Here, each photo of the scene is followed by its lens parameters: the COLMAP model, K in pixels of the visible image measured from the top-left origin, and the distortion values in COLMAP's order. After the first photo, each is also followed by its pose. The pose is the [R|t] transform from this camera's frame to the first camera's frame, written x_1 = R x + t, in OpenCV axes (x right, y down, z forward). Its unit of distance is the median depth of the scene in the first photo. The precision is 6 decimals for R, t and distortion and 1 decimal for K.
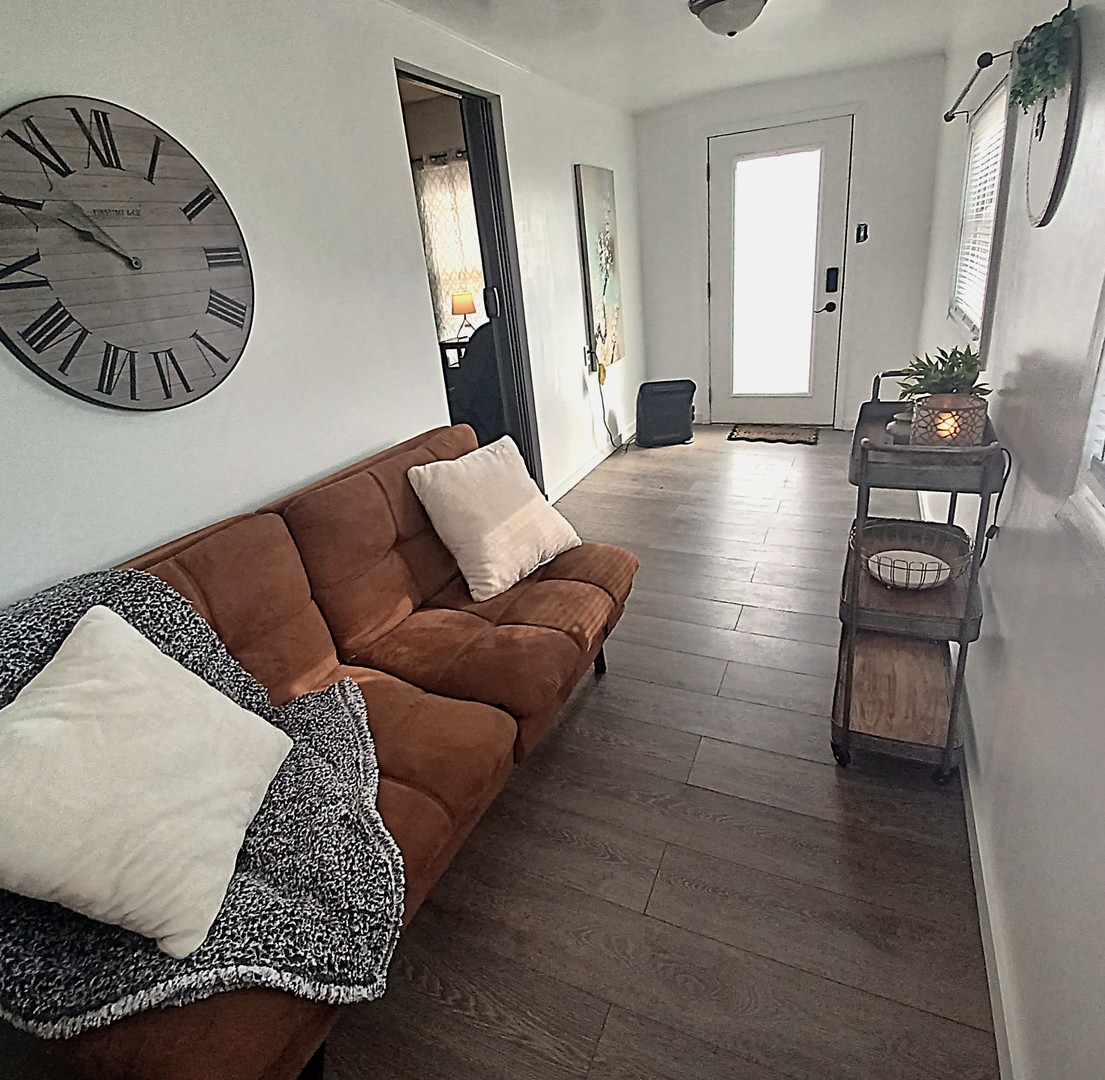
lens RADIAL K [[656.9, 0, 554.8], [0, 656.9, 509.0], [0, 0, 1]] dist [0.003880, -0.003528]
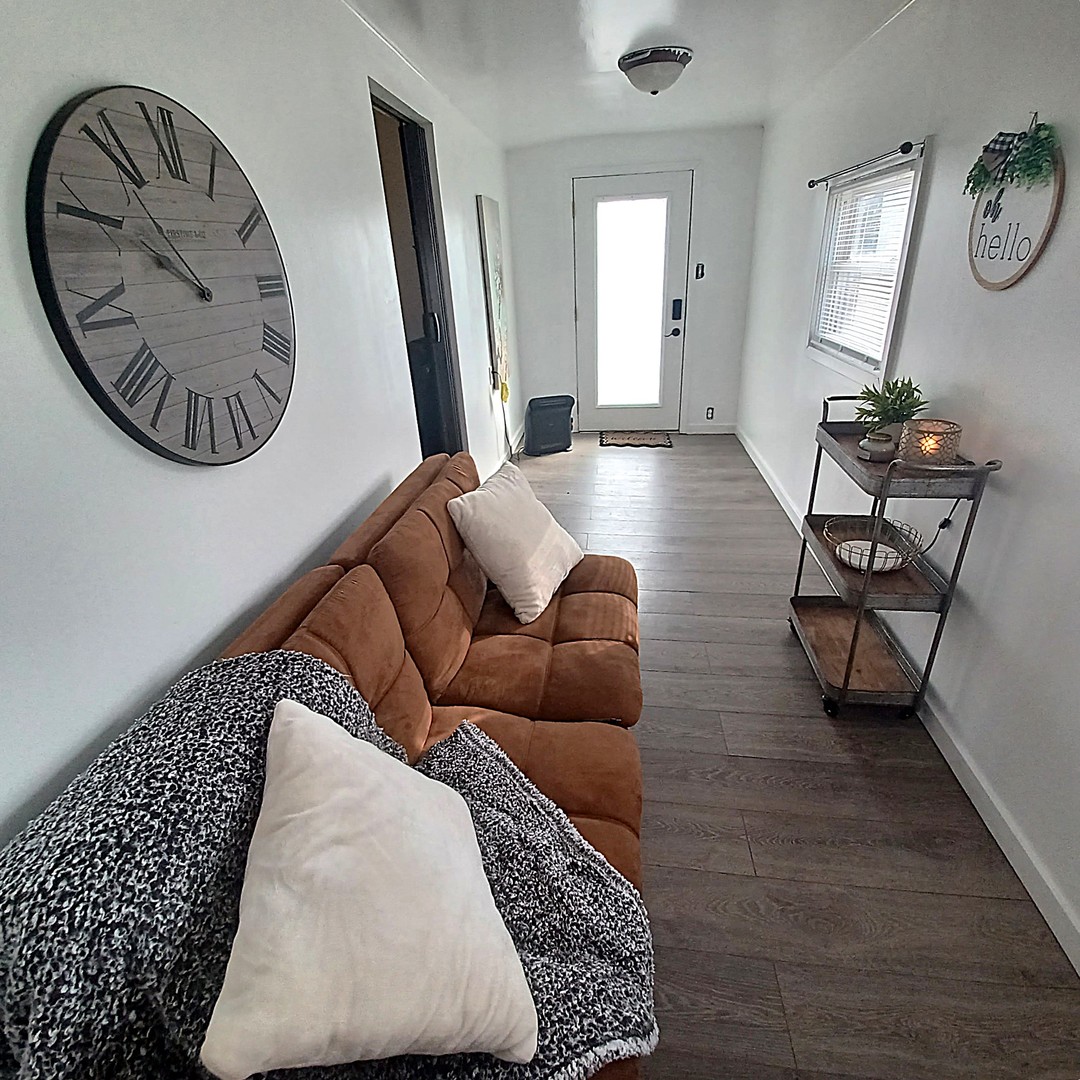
lens RADIAL K [[580.8, 0, 539.6], [0, 580.8, 526.8], [0, 0, 1]] dist [0.000280, -0.001871]
pose [[0.955097, -0.081636, 0.284824, -0.414746], [0.069229, 0.996172, 0.053378, -0.073223], [-0.288091, -0.031264, 0.957093, 0.124600]]
